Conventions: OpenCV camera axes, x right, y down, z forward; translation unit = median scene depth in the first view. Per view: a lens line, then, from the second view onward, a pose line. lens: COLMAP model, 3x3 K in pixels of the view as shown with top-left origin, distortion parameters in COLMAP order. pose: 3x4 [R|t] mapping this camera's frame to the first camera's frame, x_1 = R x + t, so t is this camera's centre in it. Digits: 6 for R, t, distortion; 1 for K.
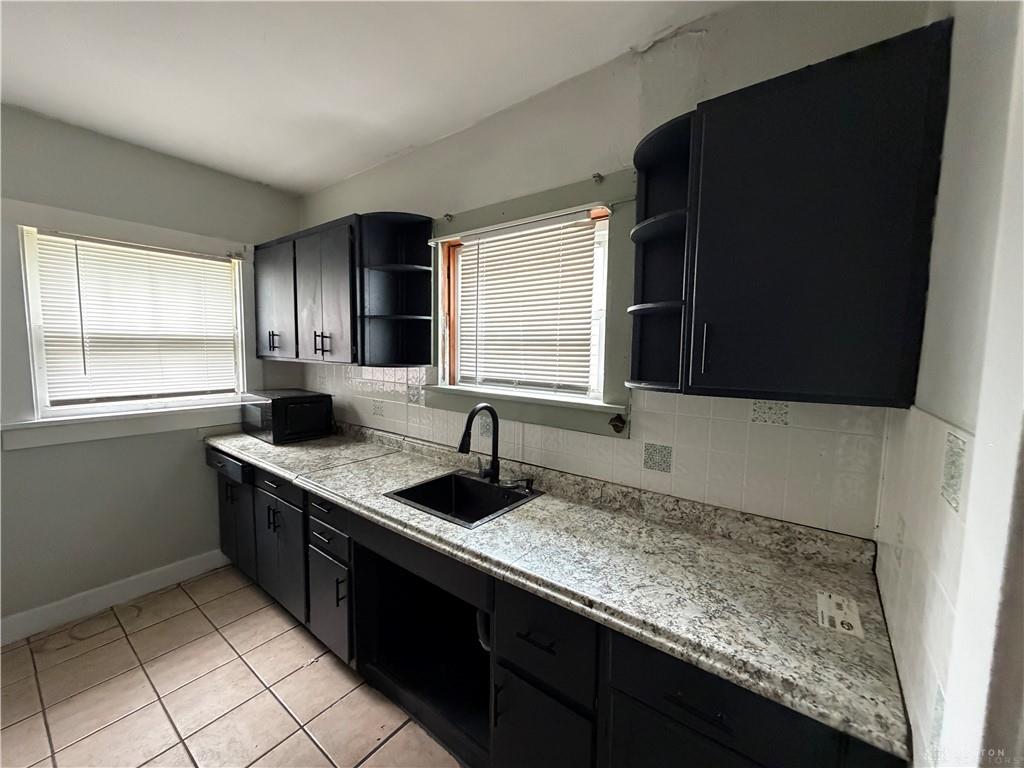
lens RADIAL K [[408.1, 0, 511.0], [0, 408.1, 386.0], [0, 0, 1]] dist [0.001317, -0.000430]
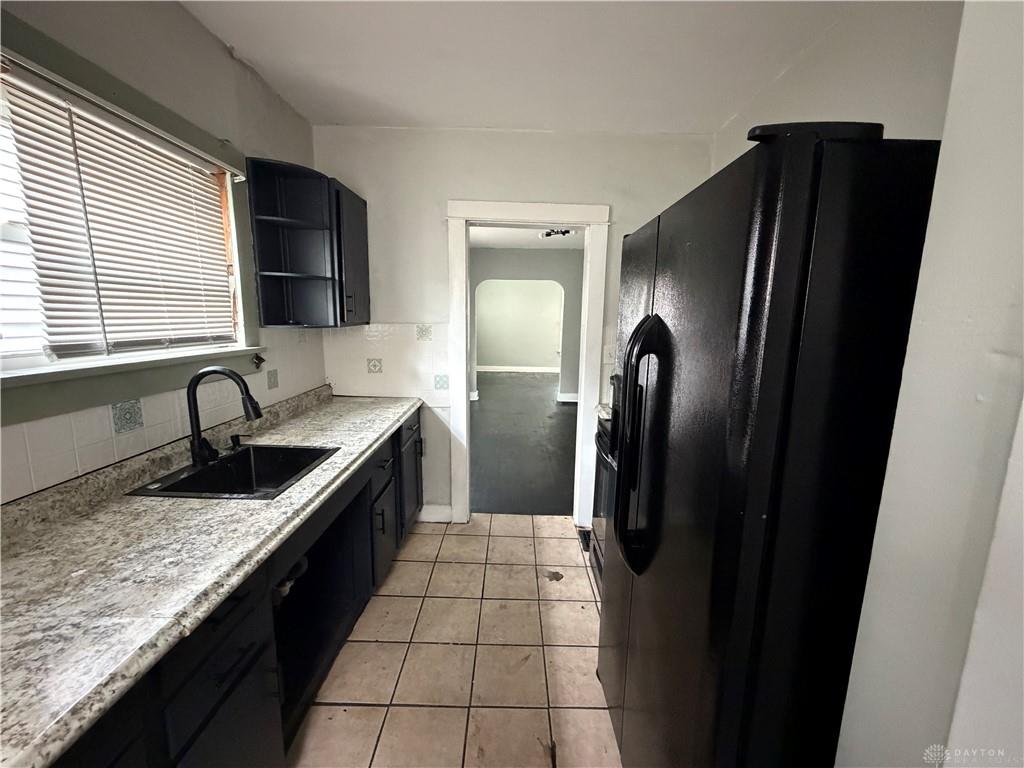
lens RADIAL K [[408.1, 0, 511.0], [0, 408.1, 386.0], [0, 0, 1]] dist [0.001317, -0.000430]
pose [[-0.603422, -0.166385, 0.779870, -1.160704], [0.040677, 0.970294, 0.238485, -0.098538], [-0.796384, 0.175630, -0.578729, 1.080196]]
